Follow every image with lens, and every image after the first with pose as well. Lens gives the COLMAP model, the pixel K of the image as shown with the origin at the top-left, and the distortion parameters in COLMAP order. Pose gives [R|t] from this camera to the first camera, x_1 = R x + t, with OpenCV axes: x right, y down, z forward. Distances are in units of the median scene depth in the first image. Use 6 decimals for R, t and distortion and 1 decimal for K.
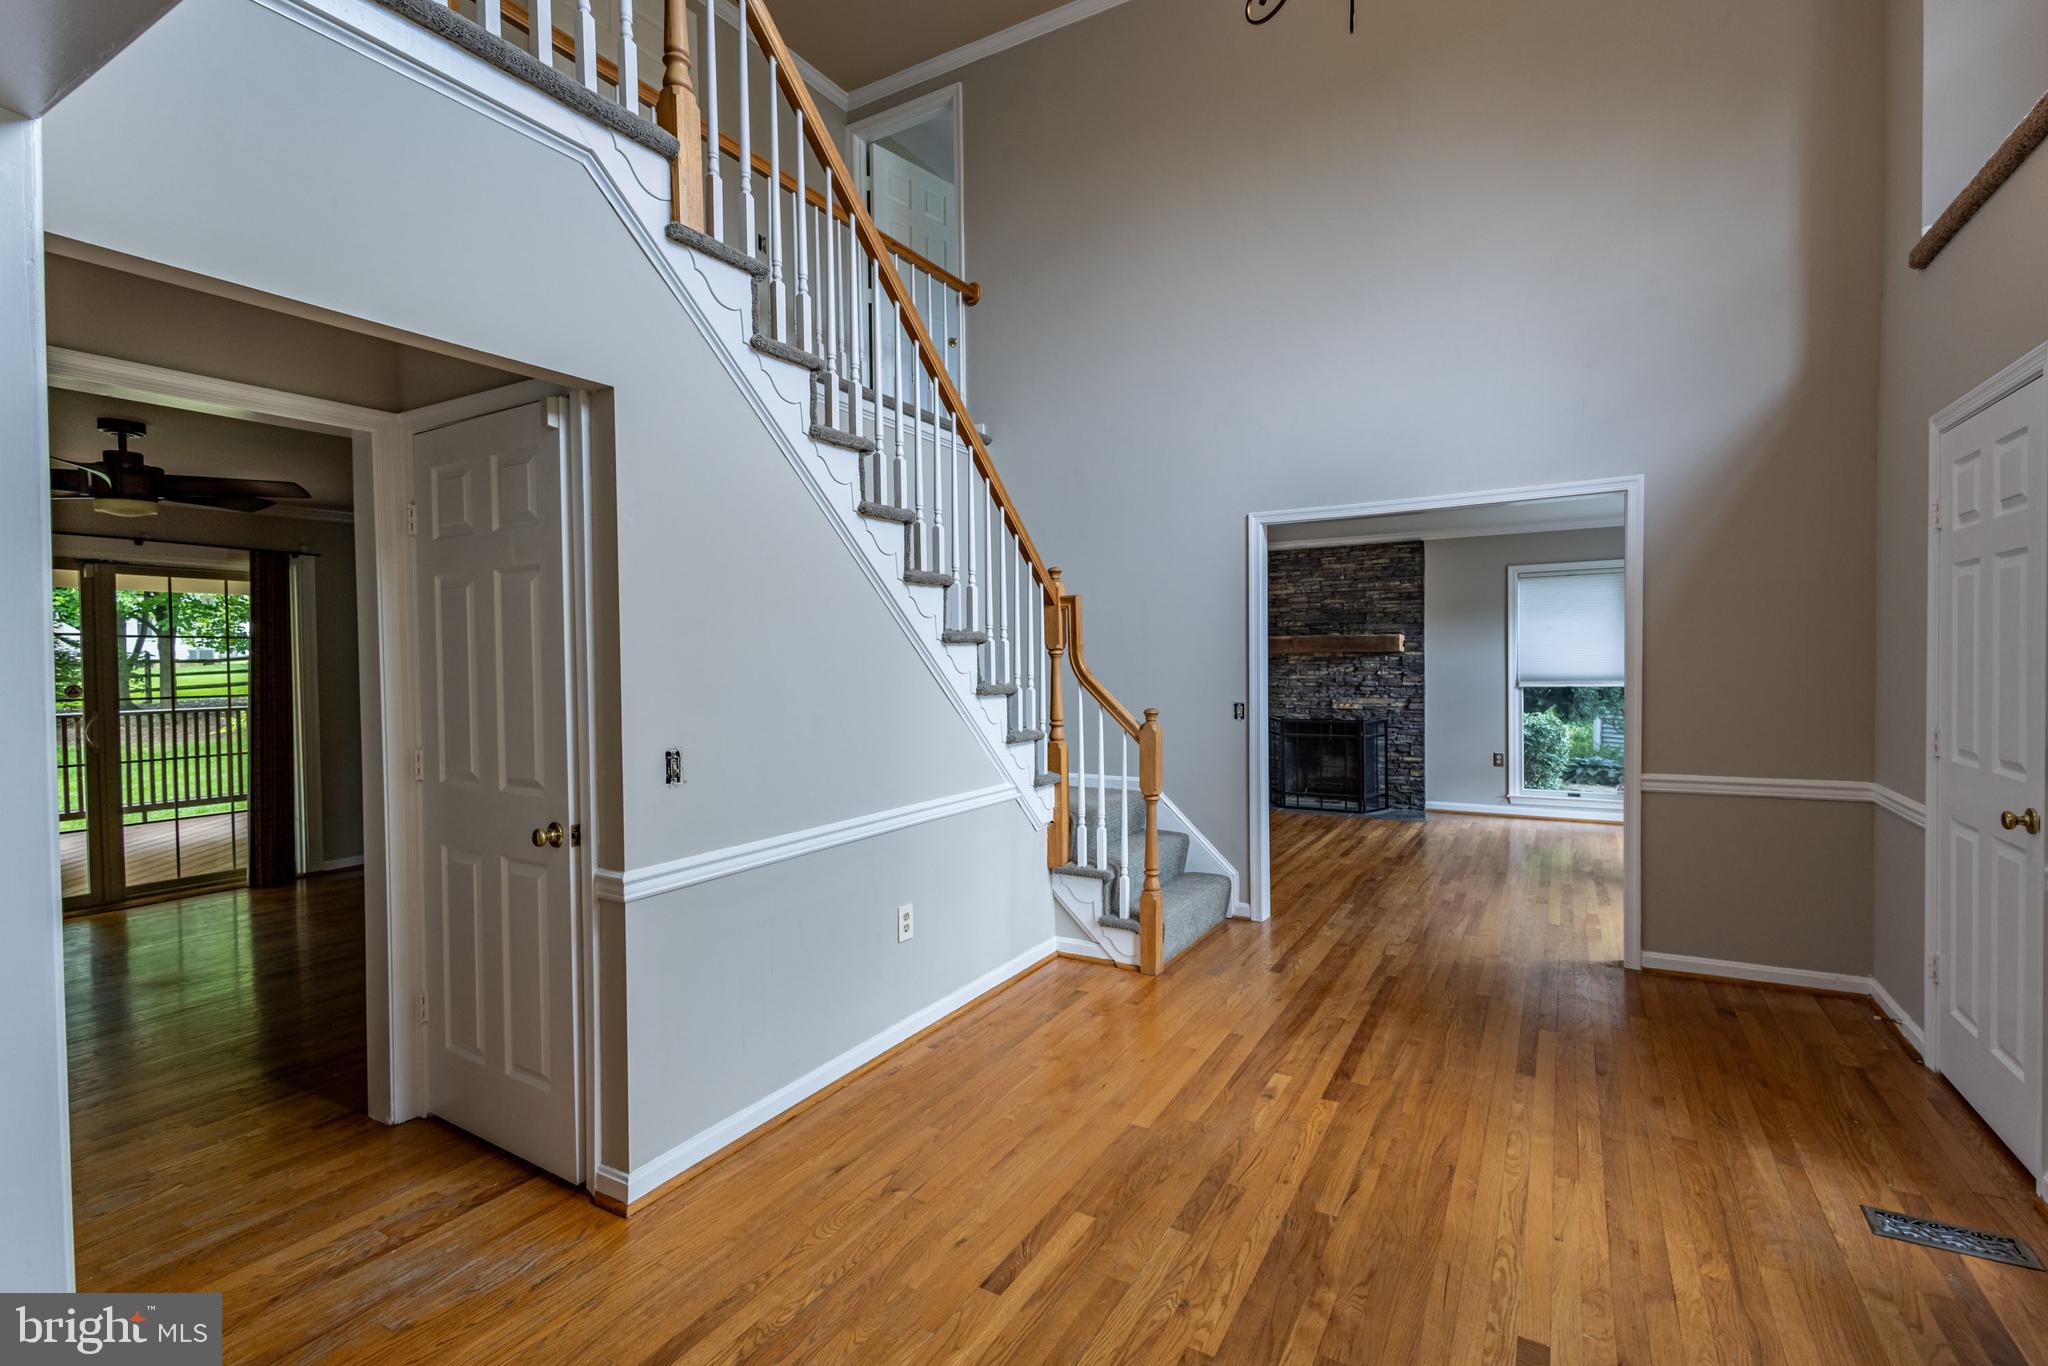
lens RADIAL K [[945.1, 0, 1025.6], [0, 945.1, 679.0], [0, 0, 1]] dist [0.021441, -0.000373]
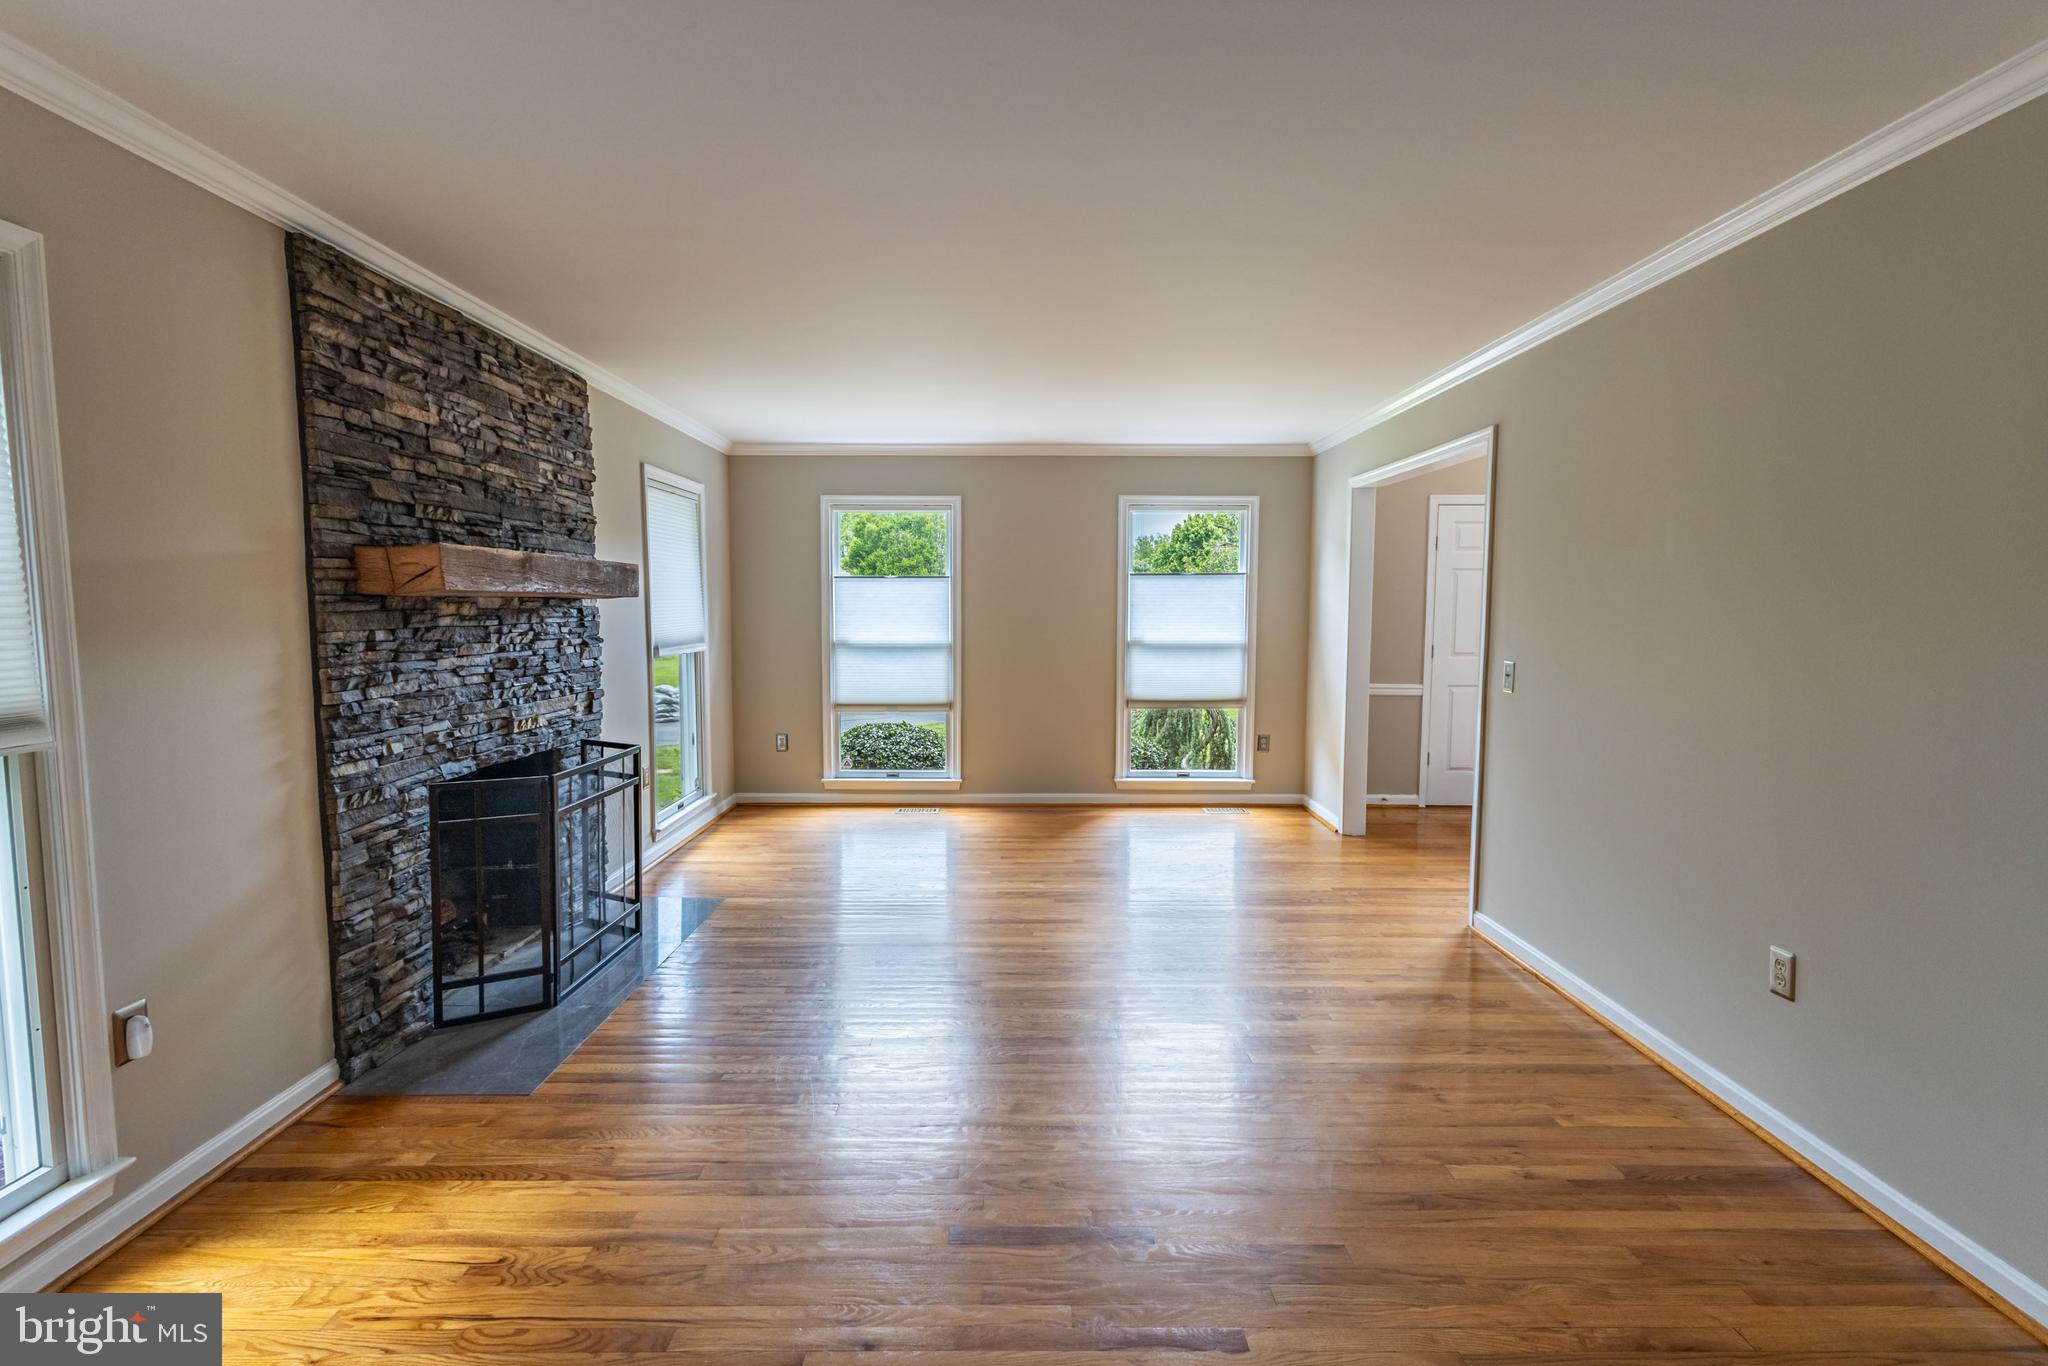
lens RADIAL K [[945.1, 0, 1027.9], [0, 945.1, 674.6], [0, 0, 1]] dist [0.021441, -0.000373]
pose [[-0.508303, -0.050553, 0.859693, -0.147306], [0.027115, 0.996841, 0.074650, -0.019945], [-0.860752, 0.061255, -0.505326, 1.046624]]
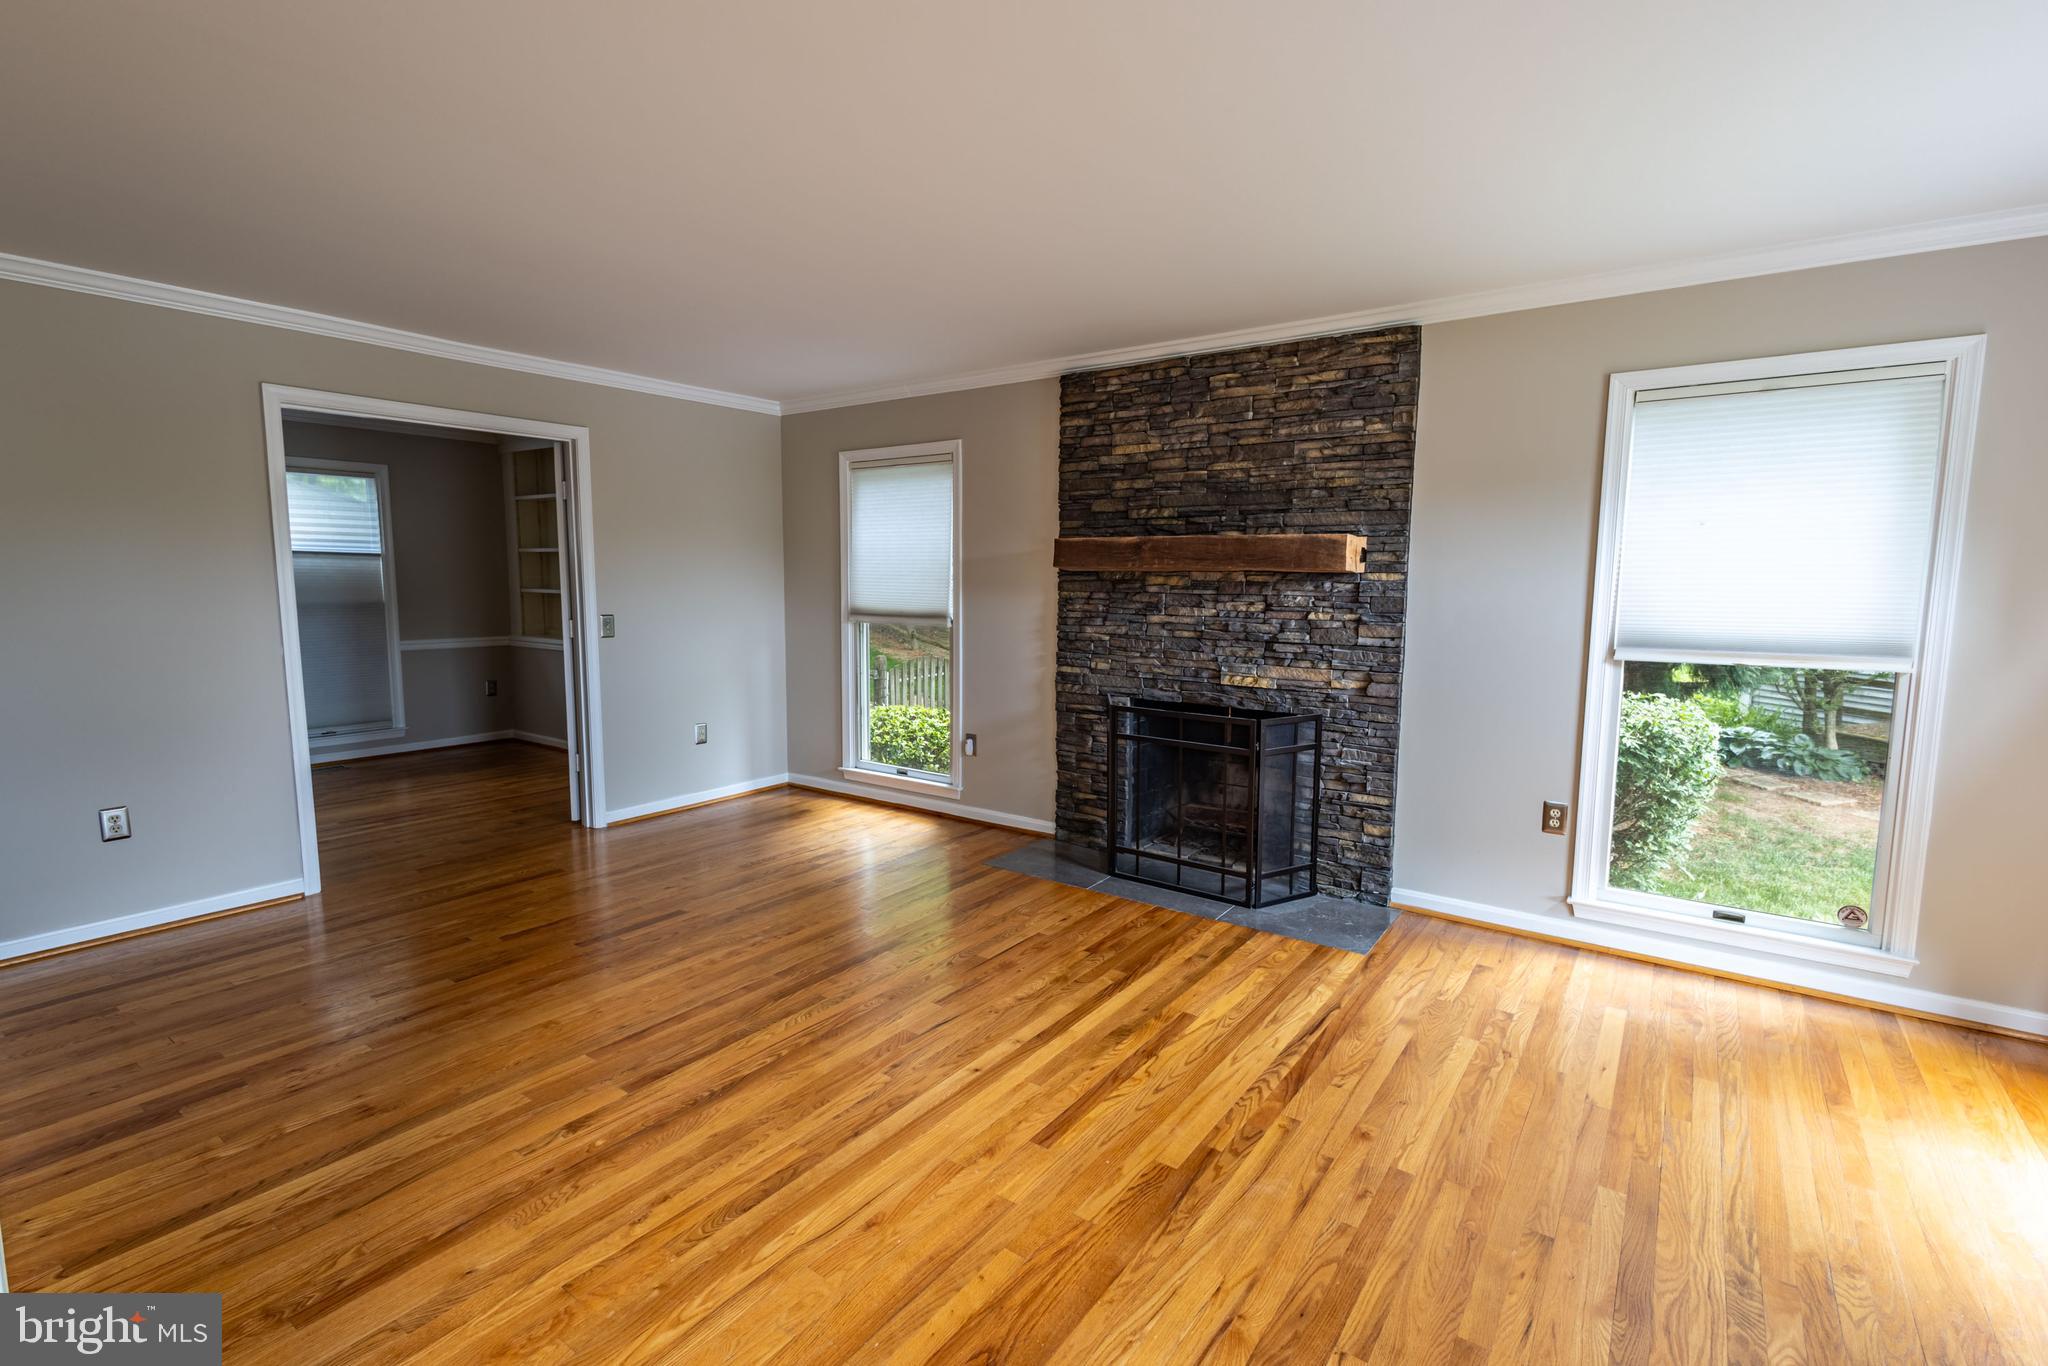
lens RADIAL K [[945.1, 0, 1025.9], [0, 945.1, 677.1], [0, 0, 1]] dist [0.021441, -0.000373]
pose [[0.994966, 0.031759, -0.095052, 0.277567], [-0.023481, 0.995934, 0.086977, -0.014244], [0.097428, -0.084308, 0.991665, 0.512056]]
